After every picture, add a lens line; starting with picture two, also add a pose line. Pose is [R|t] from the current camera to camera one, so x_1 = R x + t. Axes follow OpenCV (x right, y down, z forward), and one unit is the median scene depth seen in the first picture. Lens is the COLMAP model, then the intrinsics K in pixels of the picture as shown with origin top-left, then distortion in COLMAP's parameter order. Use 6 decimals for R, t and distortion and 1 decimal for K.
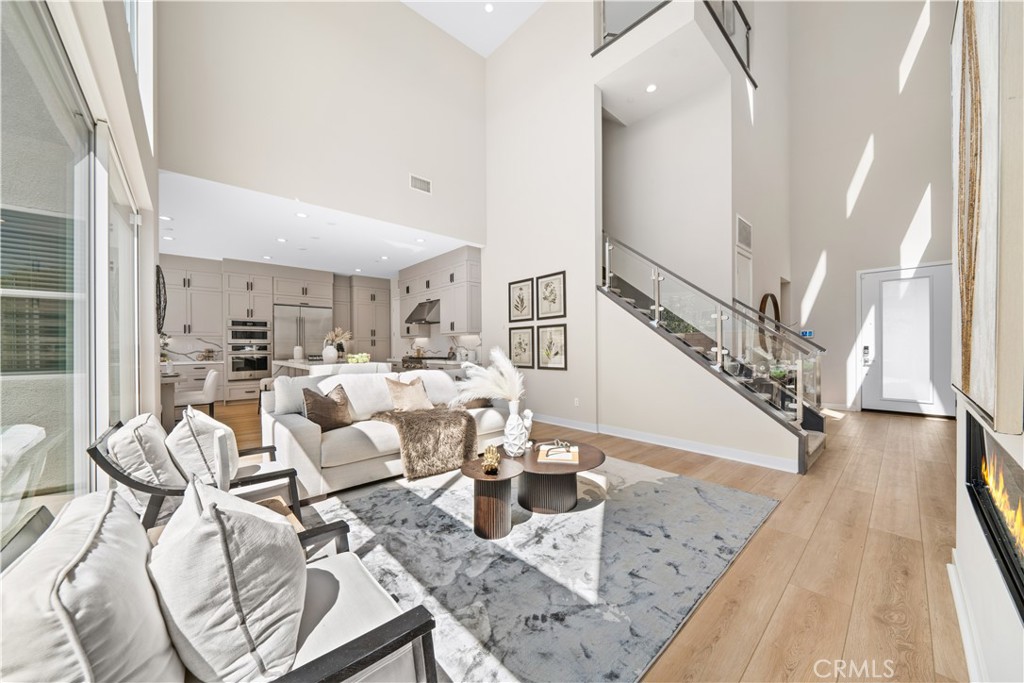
lens RADIAL K [[354.6, 0, 510.4], [0, 354.6, 347.9], [0, 0, 1]] dist [-0.000651, 0.000041]
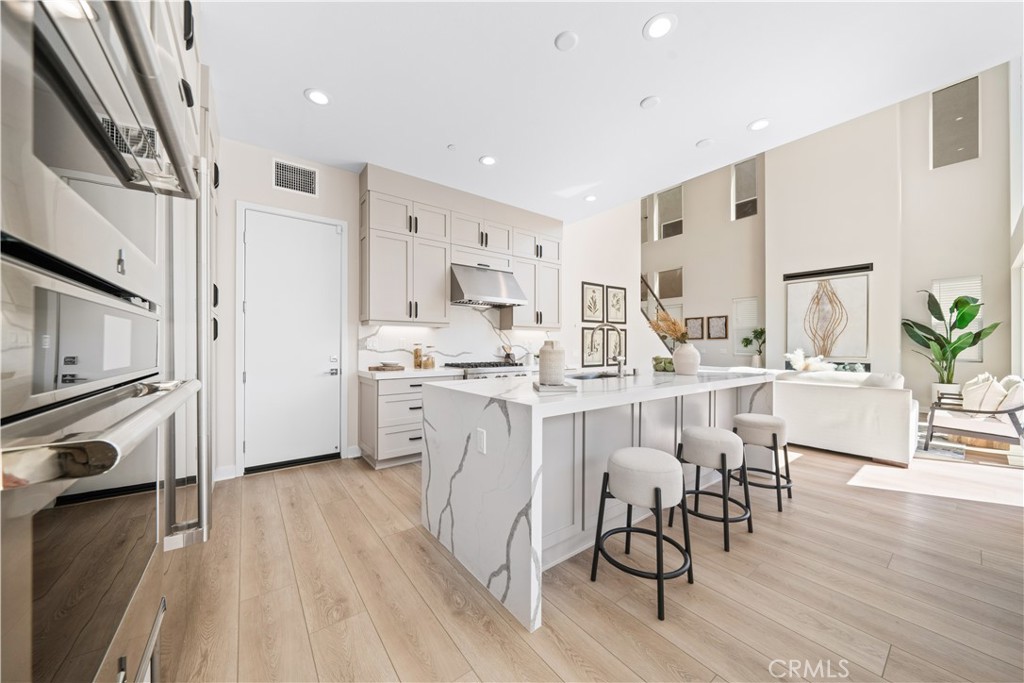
lens RADIAL K [[354.6, 0, 513.1], [0, 354.6, 344.4], [0, 0, 1]] dist [-0.000651, 0.000041]
pose [[0.084649, 0.009555, 0.996365, -1.001771], [0.000246, 0.999954, -0.009610, -0.000345], [-0.996411, 0.001059, 0.084643, 1.117764]]
